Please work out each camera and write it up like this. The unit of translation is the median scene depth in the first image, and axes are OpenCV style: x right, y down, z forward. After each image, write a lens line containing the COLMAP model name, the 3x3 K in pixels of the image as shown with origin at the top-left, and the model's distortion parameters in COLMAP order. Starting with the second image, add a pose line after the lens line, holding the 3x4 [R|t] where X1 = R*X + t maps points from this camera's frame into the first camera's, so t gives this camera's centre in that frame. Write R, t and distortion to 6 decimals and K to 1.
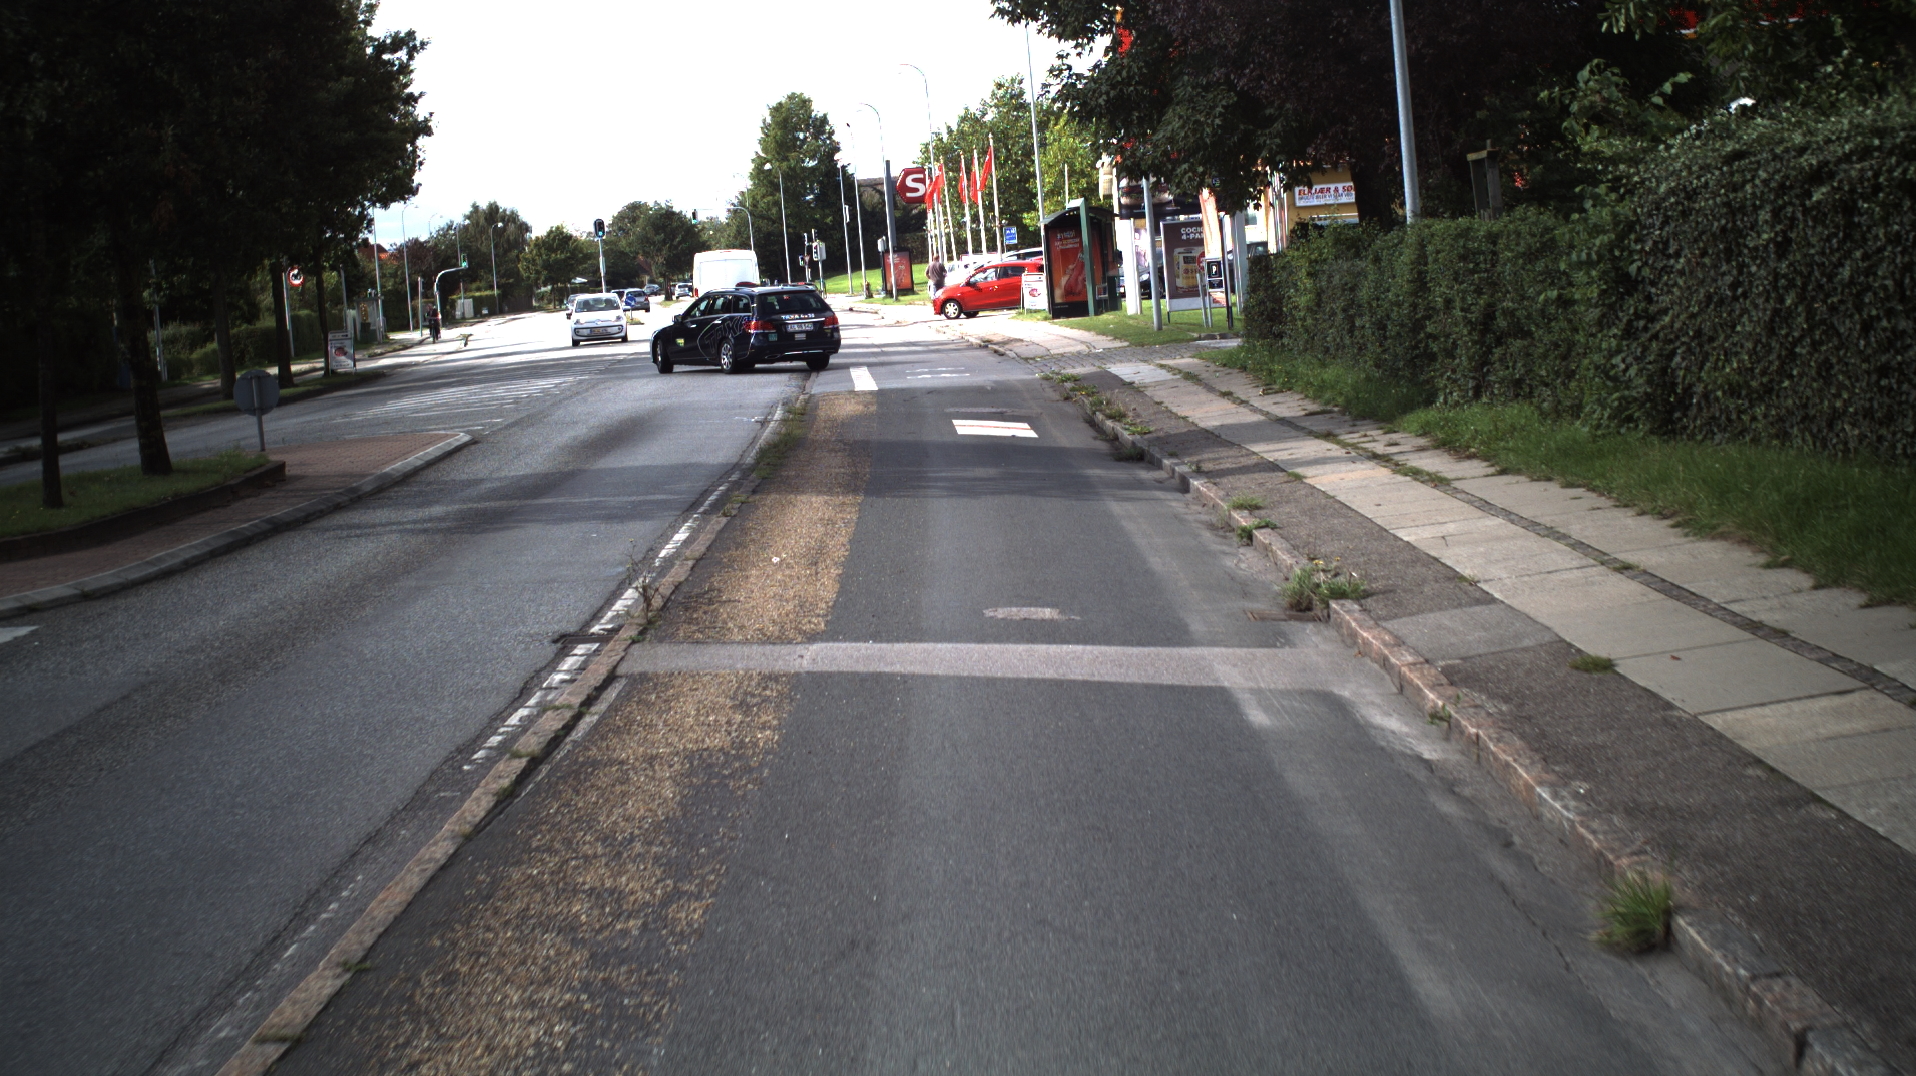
lens RADIAL K [[3367.9, 0, 958.0], [0, 3367.9, 538.0], [0, 0, 1]] dist [-0.271295, 0.164116]
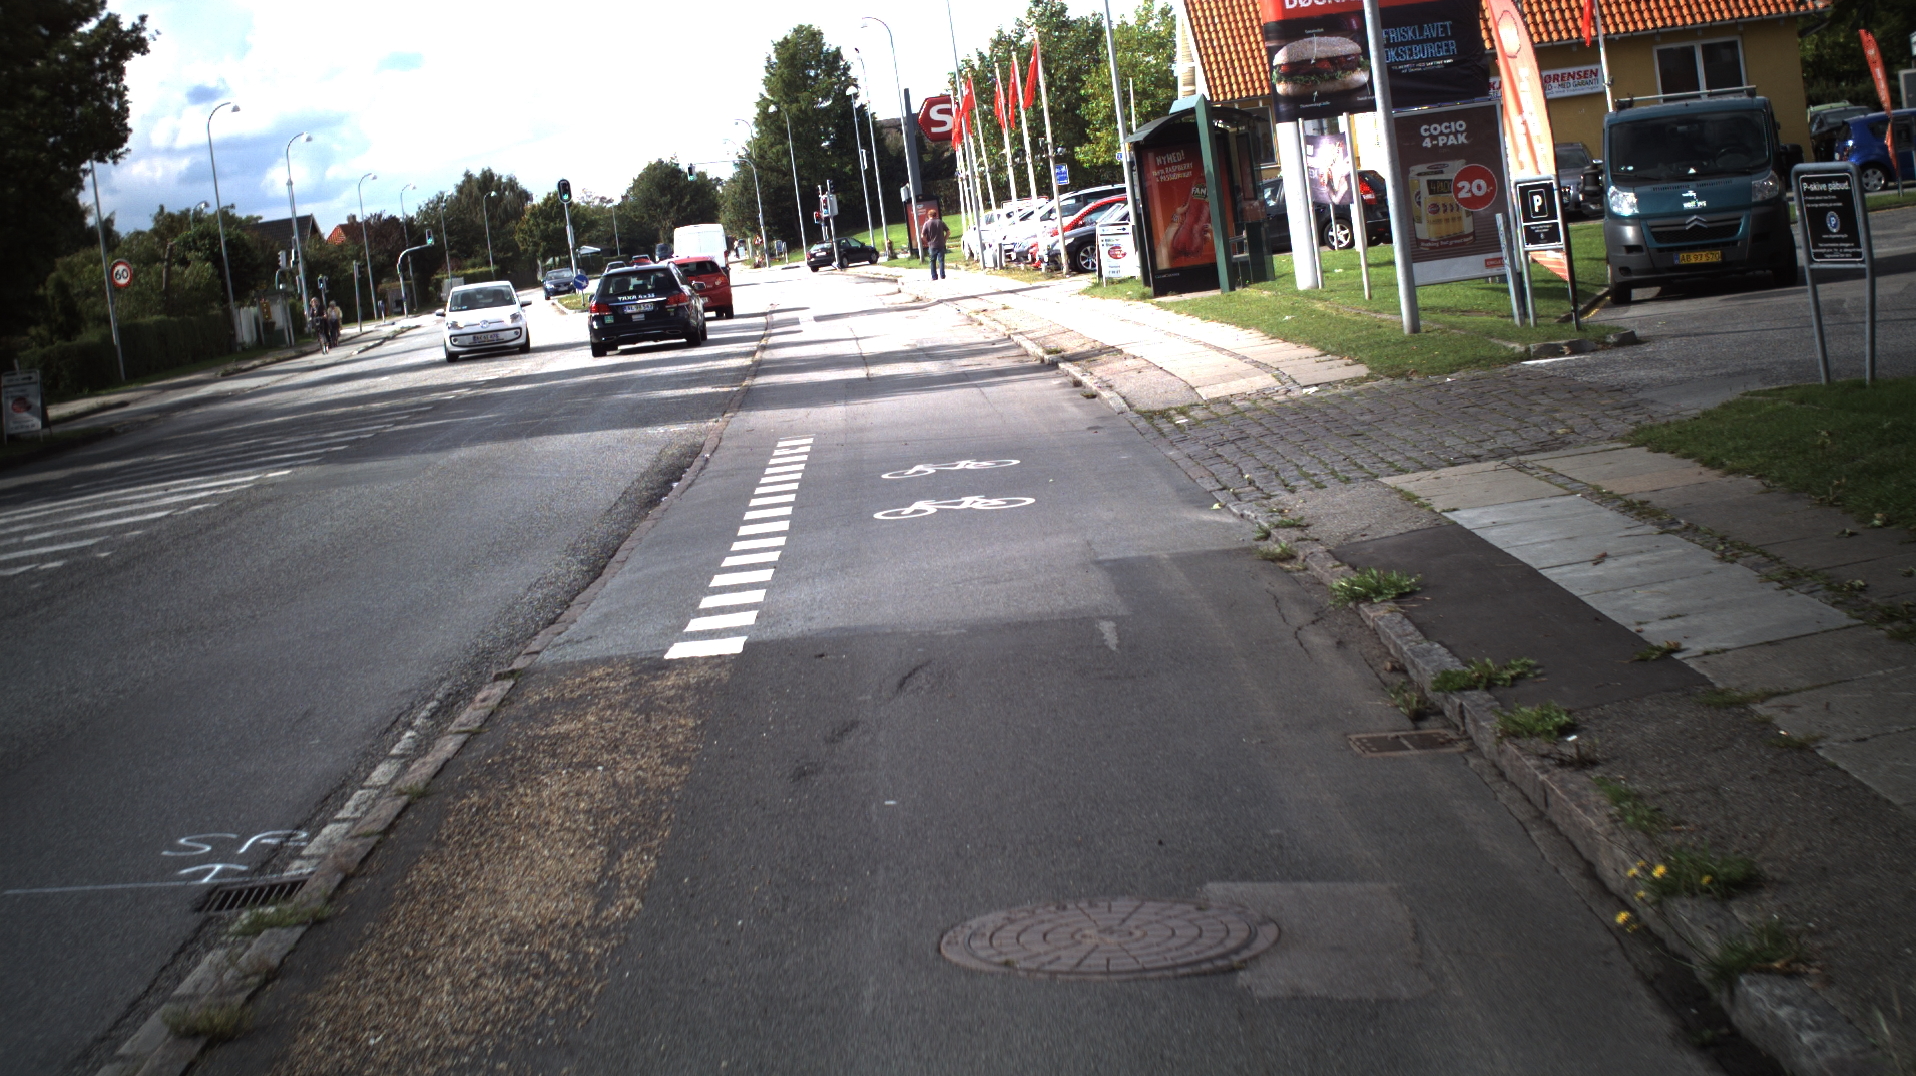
lens RADIAL K [[3367.9, 0, 958.0], [0, 3367.9, 538.0], [0, 0, 1]] dist [-0.271295, 0.164116]
pose [[0.998717, -0.047675, -0.017100, 0.000637], [0.047930, 0.998741, 0.014828, -0.029592], [0.016372, -0.015628, 0.999744, 0.358068]]
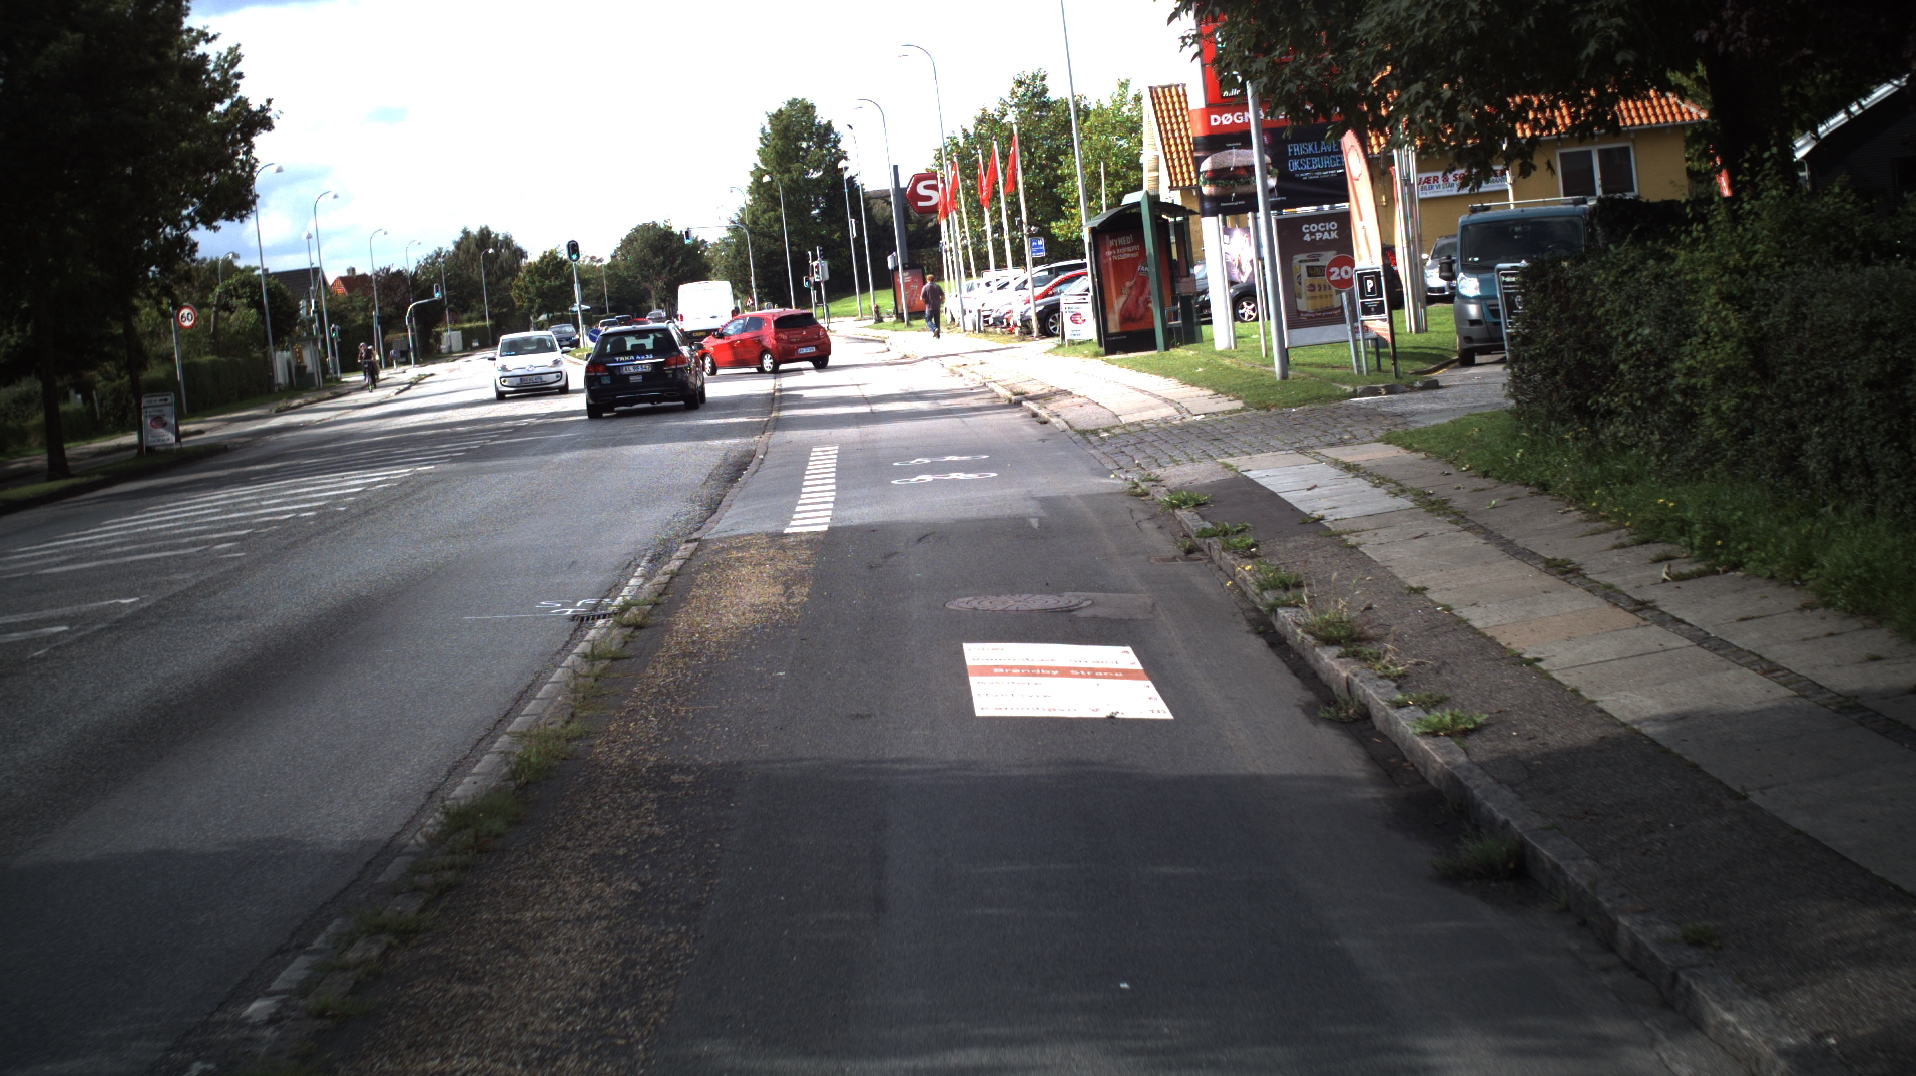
lens RADIAL K [[3367.9, 0, 958.0], [0, 3367.9, 538.0], [0, 0, 1]] dist [-0.271295, 0.164116]
pose [[0.999667, -0.024405, -0.008399, 0.000744], [0.024365, 0.999691, -0.004855, -0.020267], [0.008515, 0.004649, 0.999953, 0.238233]]
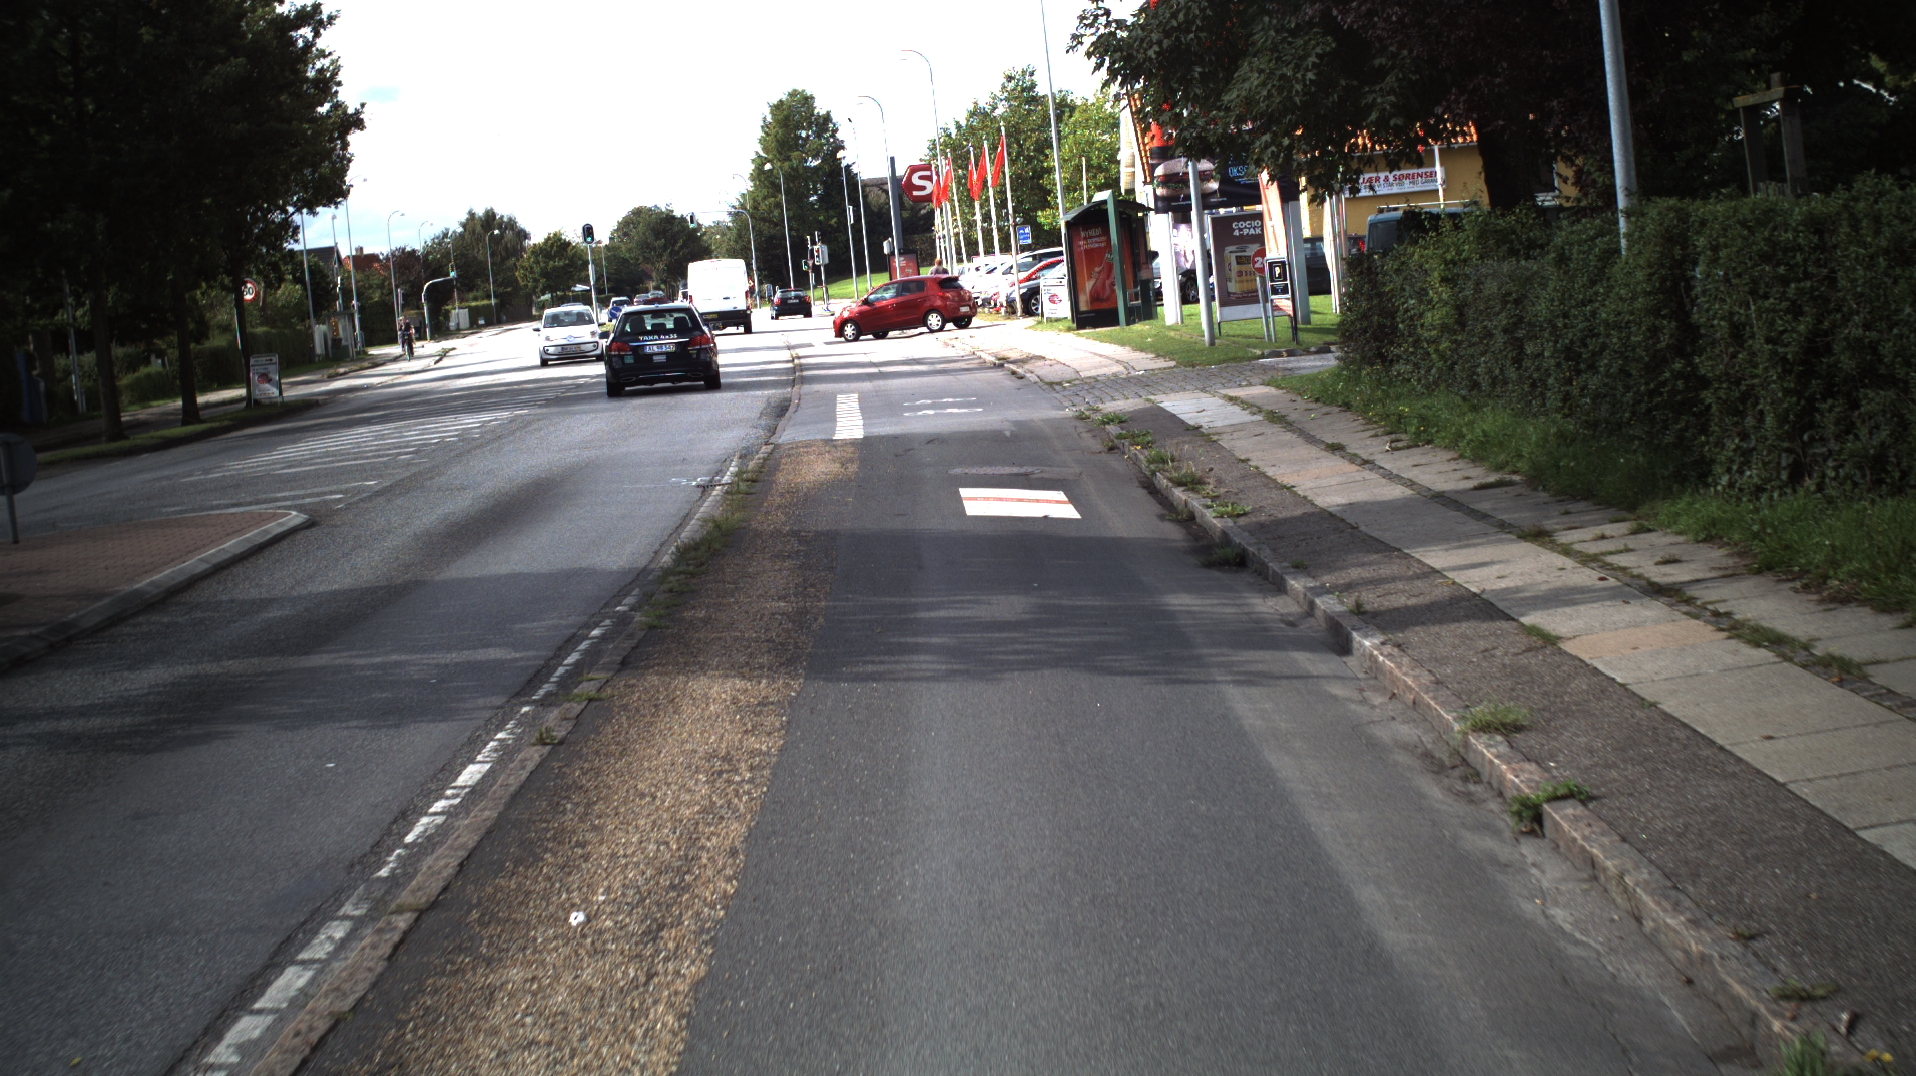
lens RADIAL K [[3367.9, 0, 958.0], [0, 3367.9, 538.0], [0, 0, 1]] dist [-0.271295, 0.164116]
pose [[0.999890, -0.014113, -0.004660, 0.000555], [0.014112, 0.999900, -0.000343, -0.010429], [0.004665, 0.000277, 0.999989, 0.119098]]
